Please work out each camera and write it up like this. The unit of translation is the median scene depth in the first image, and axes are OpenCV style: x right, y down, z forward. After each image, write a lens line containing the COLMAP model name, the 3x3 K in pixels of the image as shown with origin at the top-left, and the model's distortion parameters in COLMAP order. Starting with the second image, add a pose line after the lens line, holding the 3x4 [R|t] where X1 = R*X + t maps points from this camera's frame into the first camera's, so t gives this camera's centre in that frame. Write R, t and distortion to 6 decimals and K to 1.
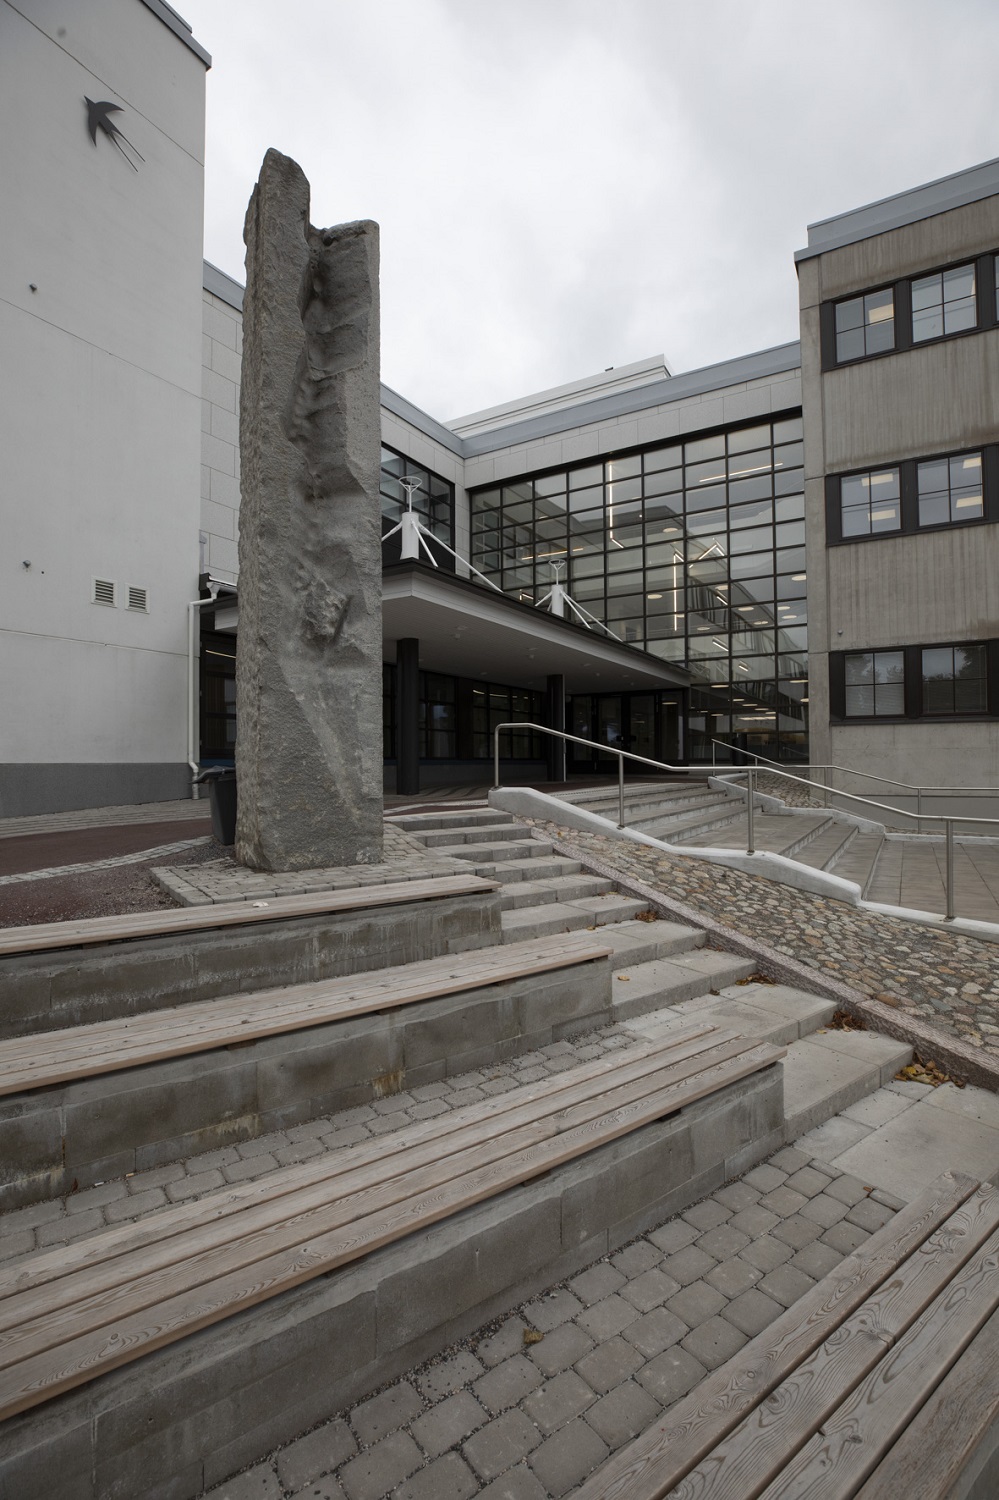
lens RADIAL K [[693.6, 0, 499.5], [0, 693.6, 750.0], [0, 0, 1]] dist [-0.024820, 0.000102]
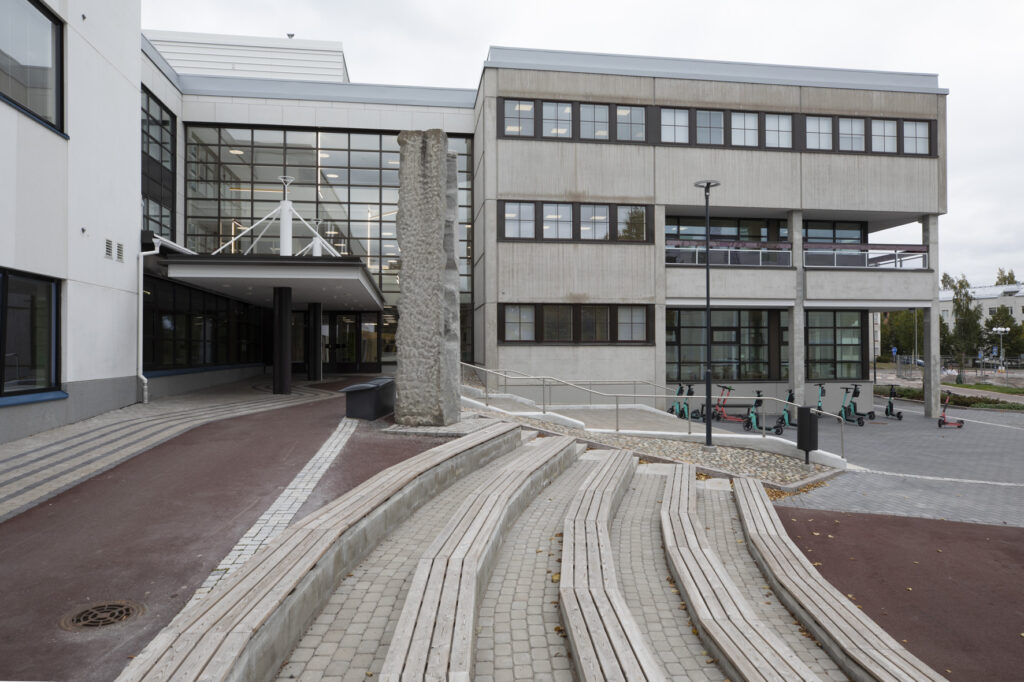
lens RADIAL K [[681.3, 0, 512.0], [0, 681.3, 341.0], [0, 0, 1]] dist [-0.008515, -0.000293]
pose [[0.782451, 0.012980, 0.622577, -0.573157], [-0.013691, 0.999900, -0.003640, -0.042505], [-0.622562, -0.005675, 0.782550, -0.369110]]
